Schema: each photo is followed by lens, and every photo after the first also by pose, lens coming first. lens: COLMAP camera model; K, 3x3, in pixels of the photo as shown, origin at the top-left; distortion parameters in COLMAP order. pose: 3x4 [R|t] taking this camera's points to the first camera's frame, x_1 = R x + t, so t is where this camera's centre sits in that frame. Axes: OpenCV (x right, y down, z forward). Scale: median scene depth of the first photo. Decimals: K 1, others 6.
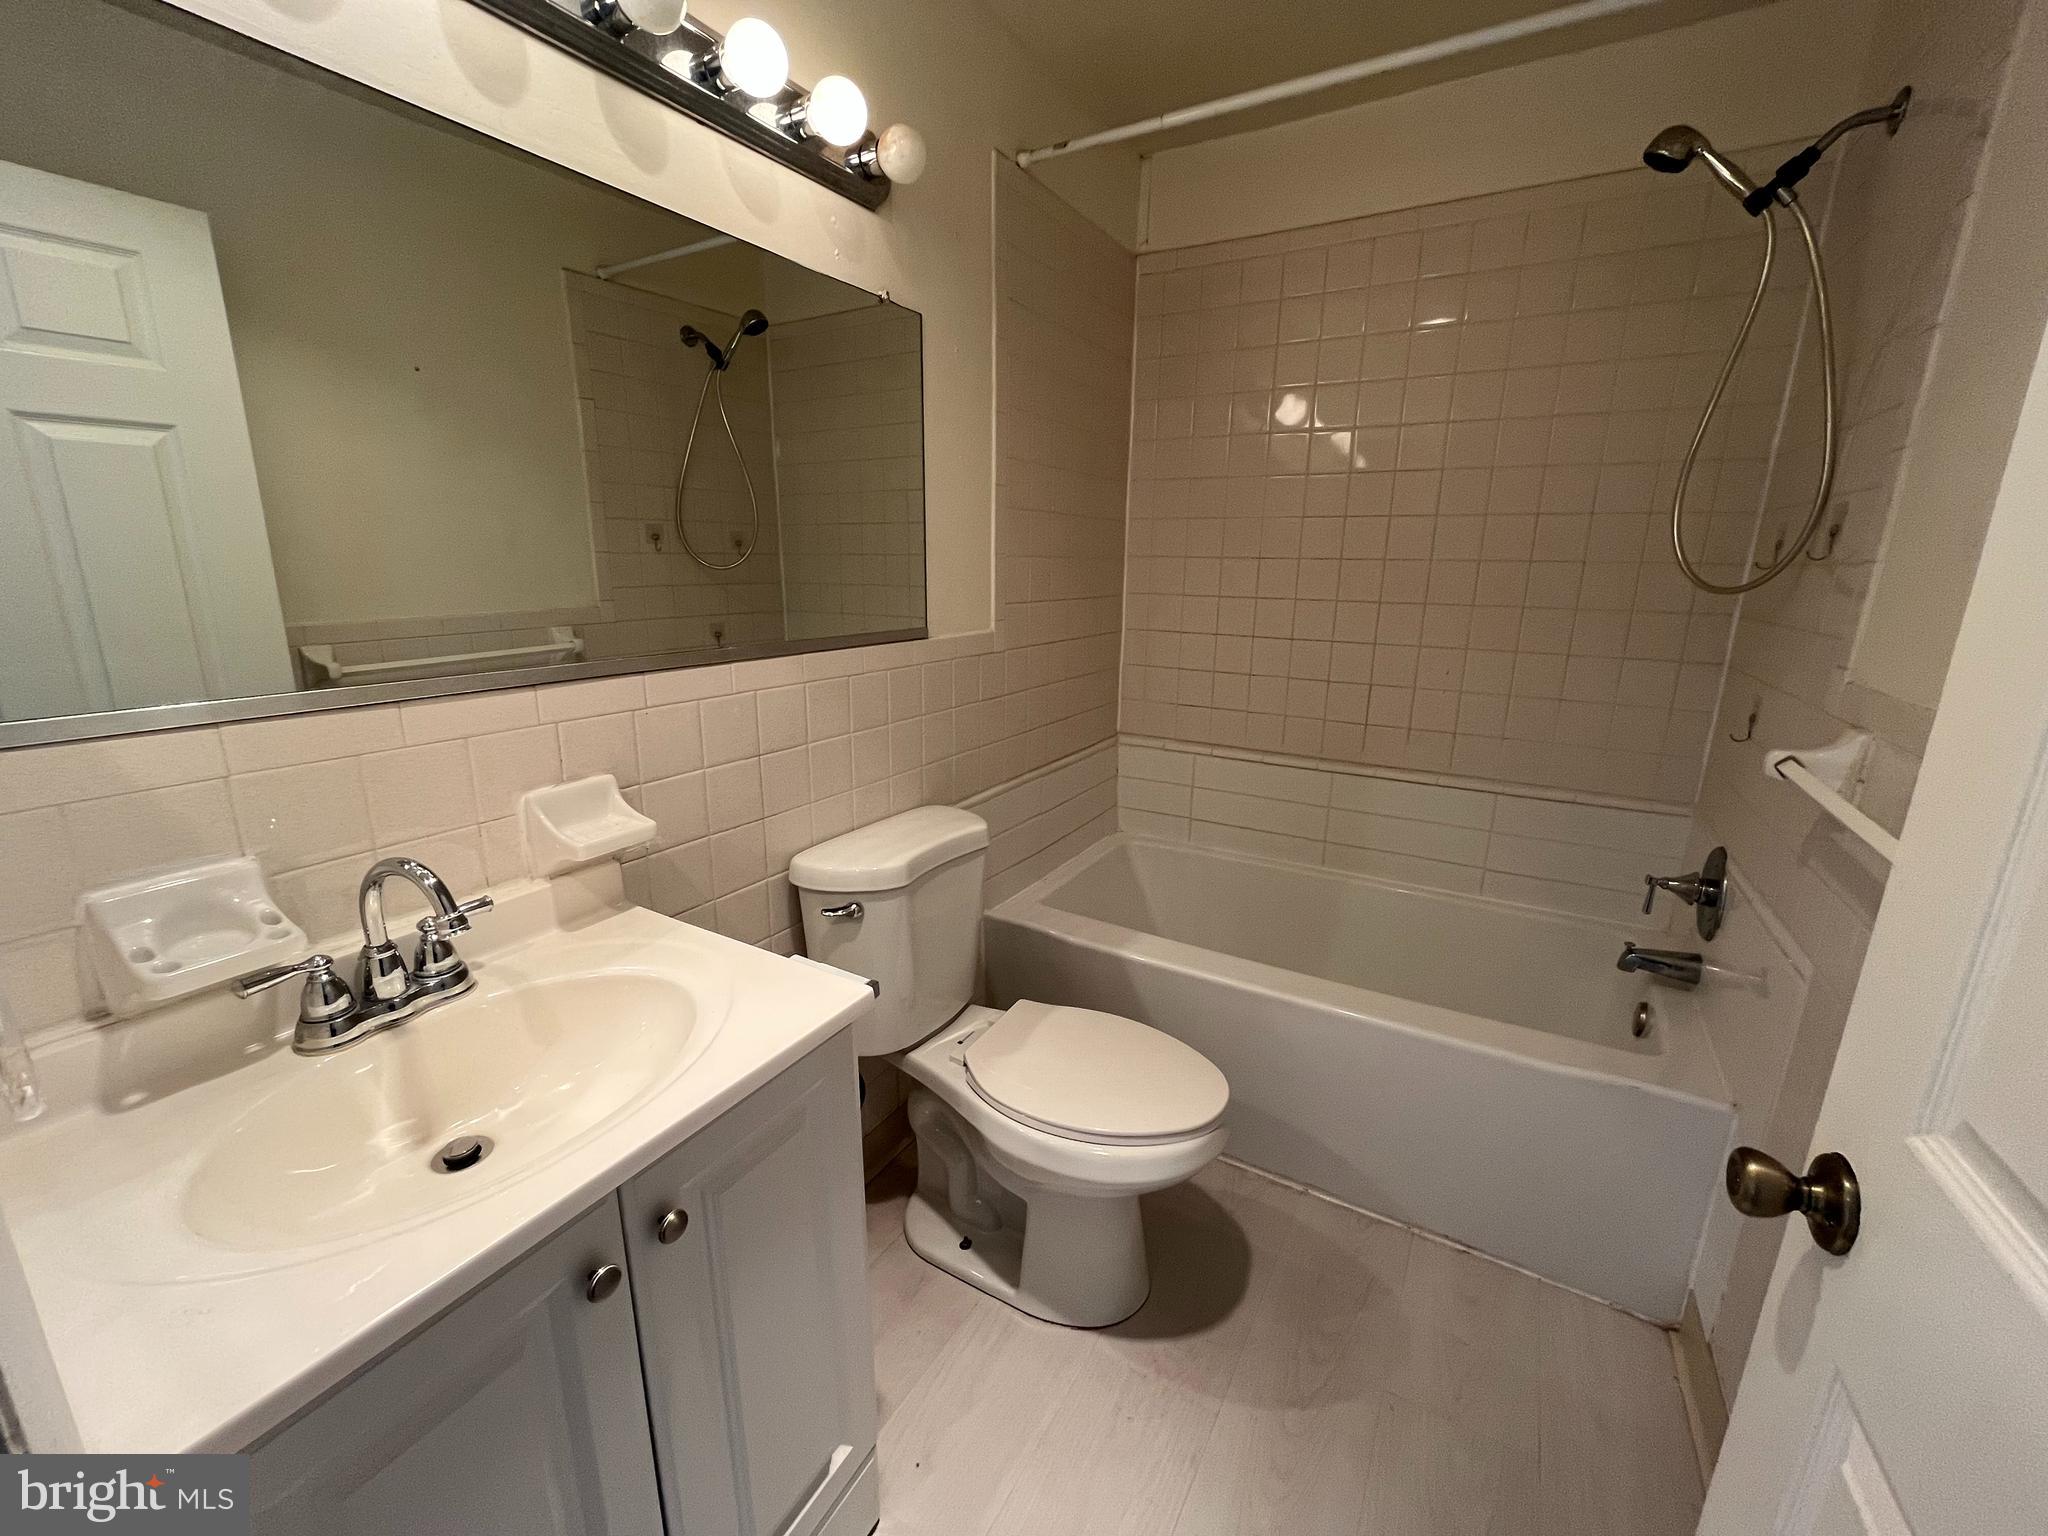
lens RADIAL K [[823.6, 0, 1028.0], [0, 823.6, 769.3], [0, 0, 1]] dist [-0.003453, -0.000613]
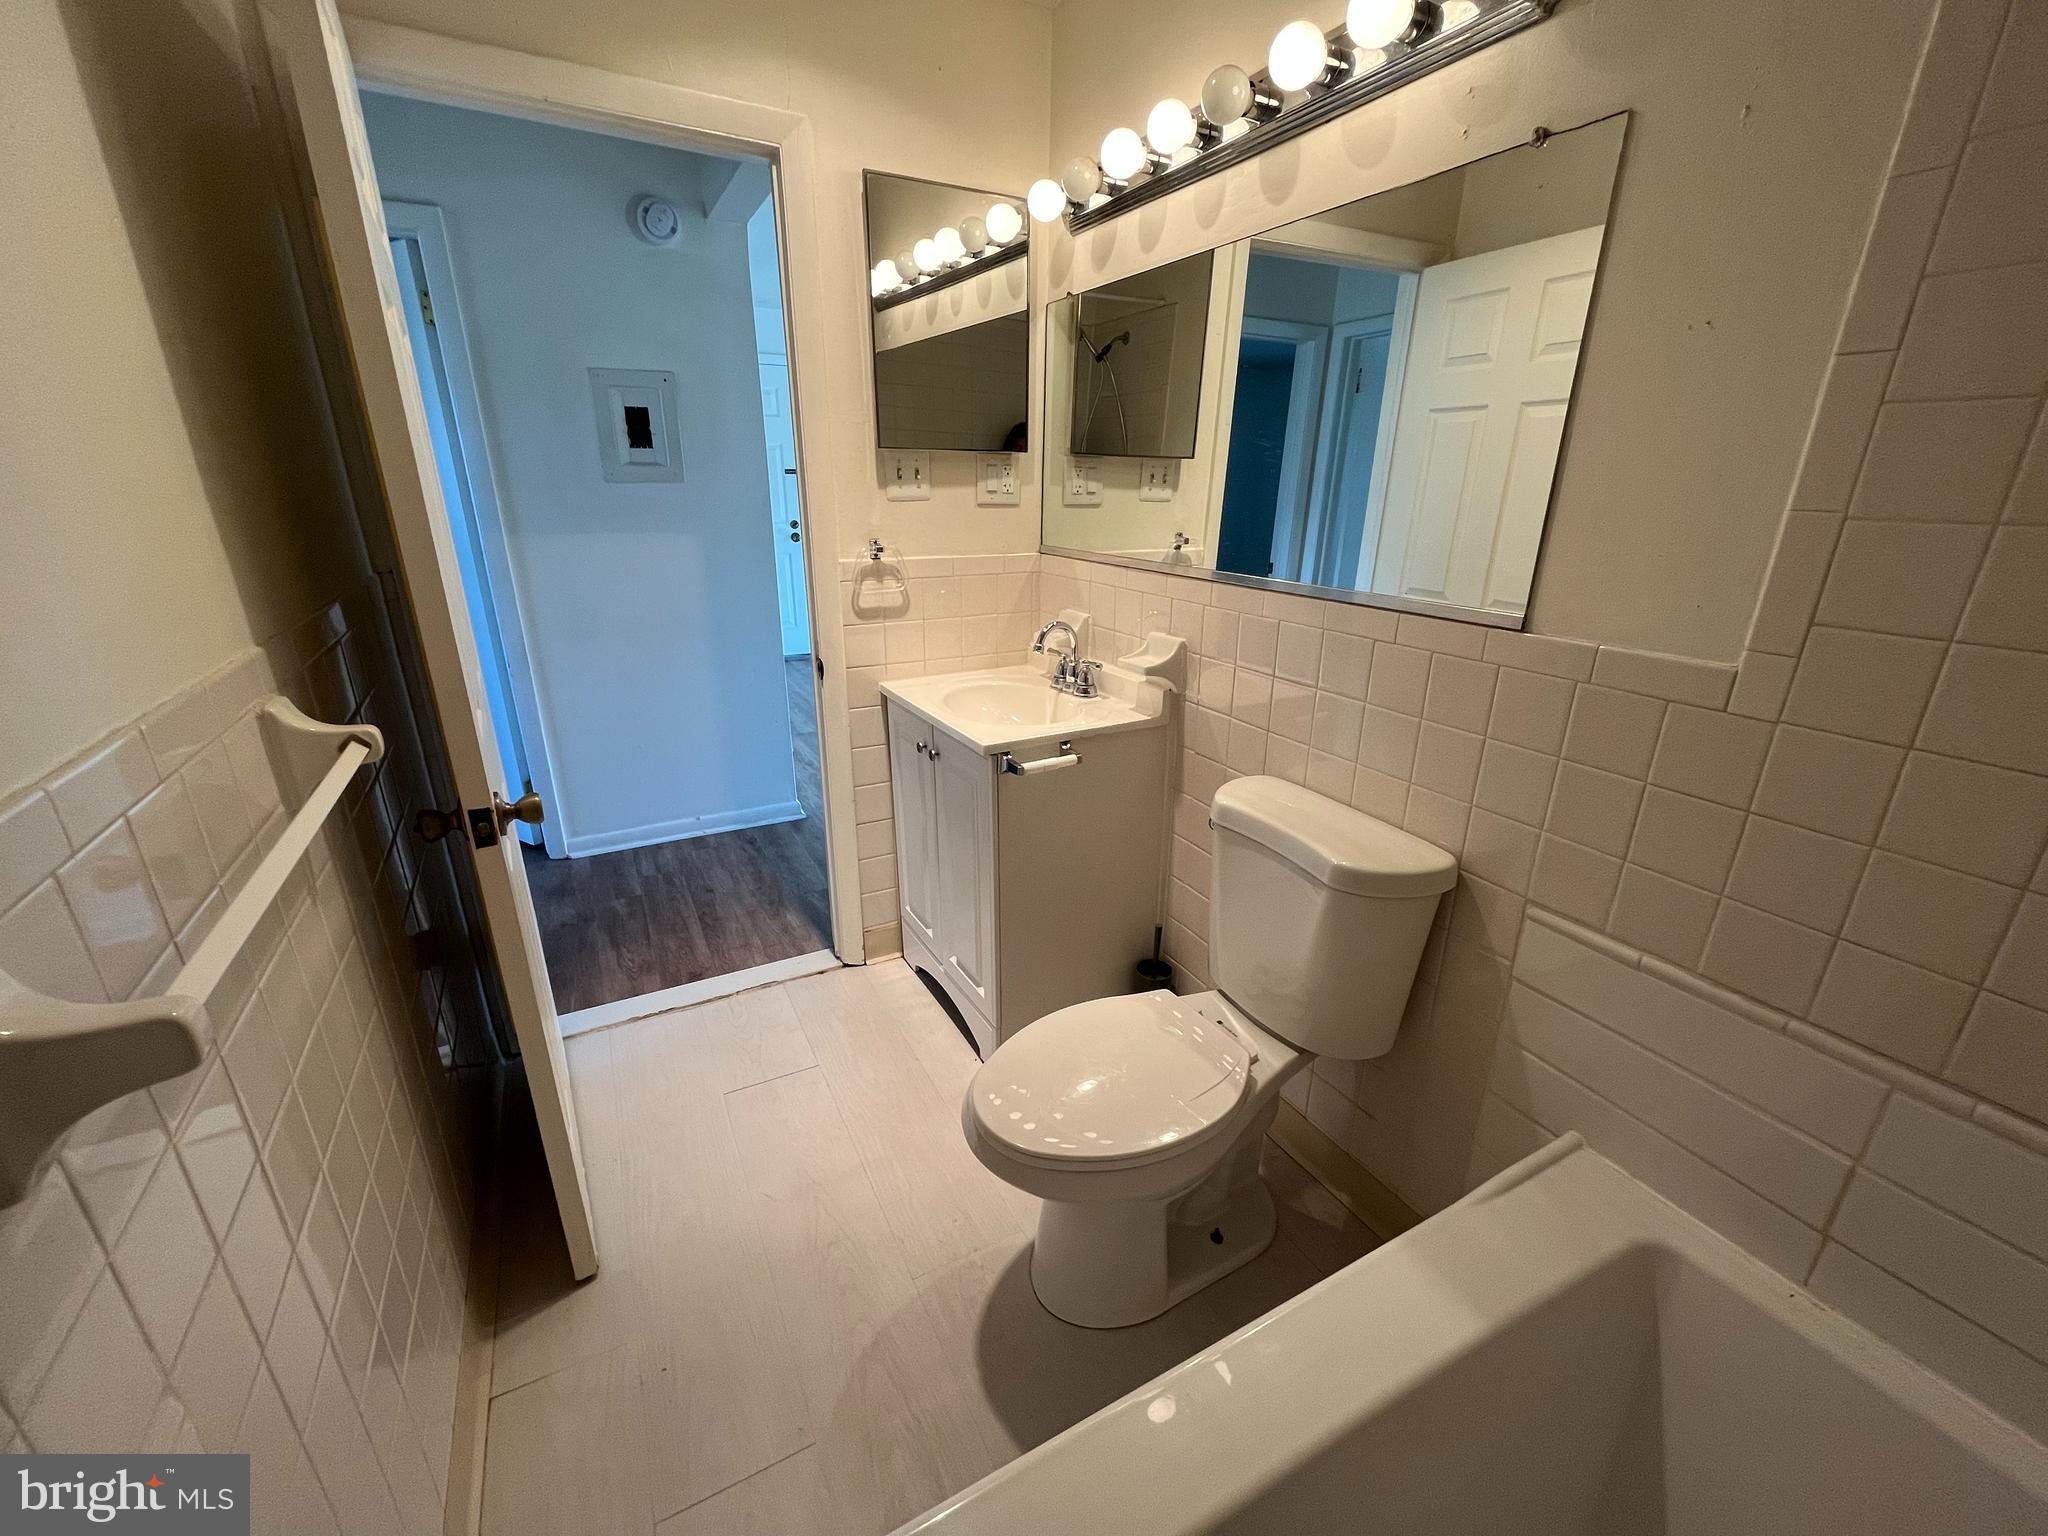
lens RADIAL K [[823.6, 0, 1028.0], [0, 823.6, 769.3], [0, 0, 1]] dist [-0.003453, -0.000613]
pose [[-0.509811, 0.278970, -0.813798, 0.795526], [-0.229660, 0.867498, 0.441251, -0.319081], [0.829065, 0.411852, -0.378192, 1.161976]]
